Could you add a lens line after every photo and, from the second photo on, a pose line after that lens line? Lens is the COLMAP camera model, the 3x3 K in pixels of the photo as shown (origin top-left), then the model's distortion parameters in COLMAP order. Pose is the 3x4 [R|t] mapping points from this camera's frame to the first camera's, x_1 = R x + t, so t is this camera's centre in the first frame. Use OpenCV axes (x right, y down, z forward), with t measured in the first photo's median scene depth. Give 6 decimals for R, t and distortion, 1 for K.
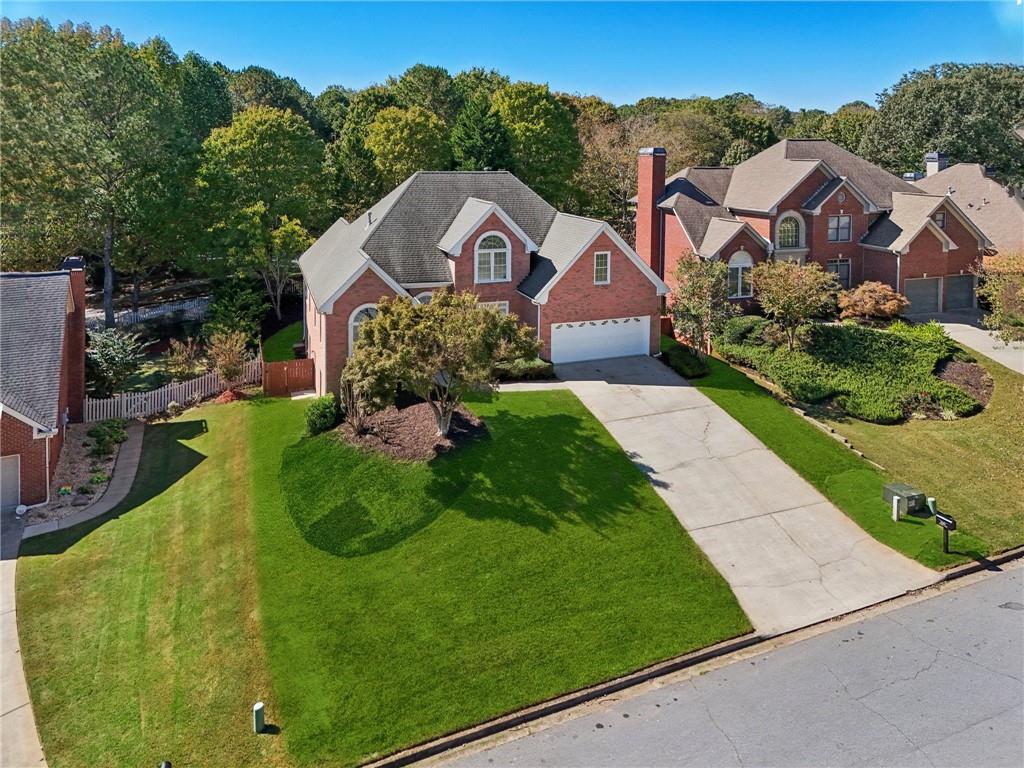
lens RADIAL K [[734.4, 0, 488.9], [0, 734.4, 289.6], [0, 0, 1]] dist [0.050467, -0.037206]
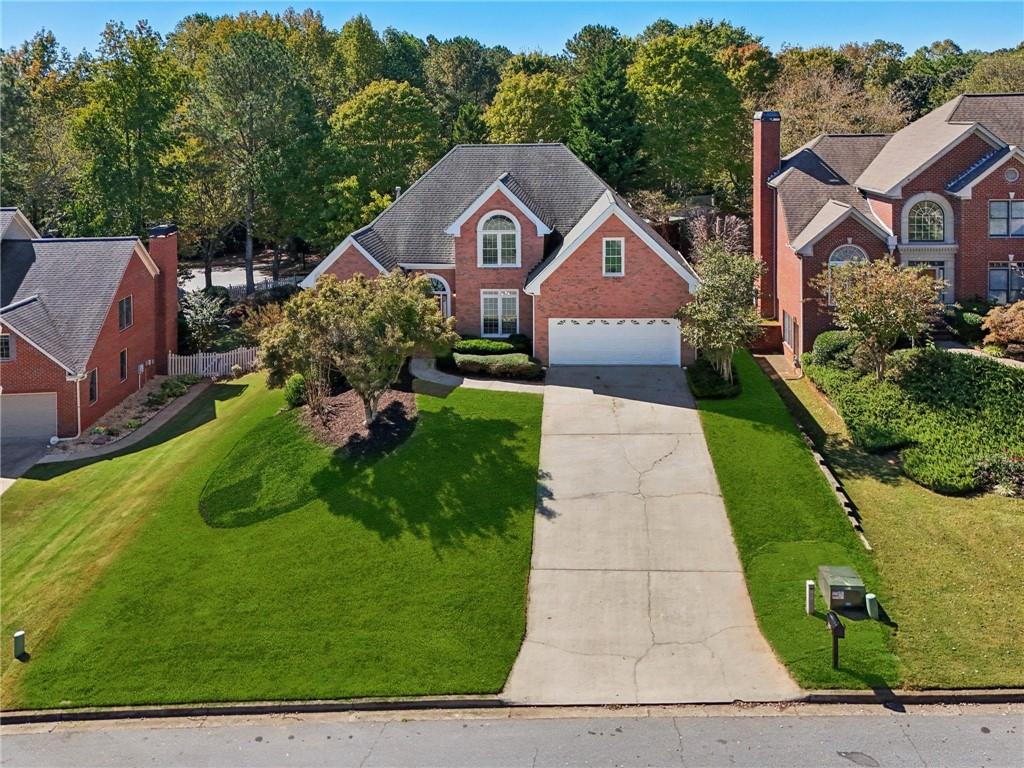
lens RADIAL K [[825.0, 0, 508.0], [0, 825.0, 280.2], [0, 0, 1]] dist [0.040220, -0.017584]
pose [[0.909154, 0.058465, -0.412336, 0.454196], [-0.056696, 0.998255, 0.016534, -0.012110], [0.412583, 0.008346, 0.910882, 0.093590]]
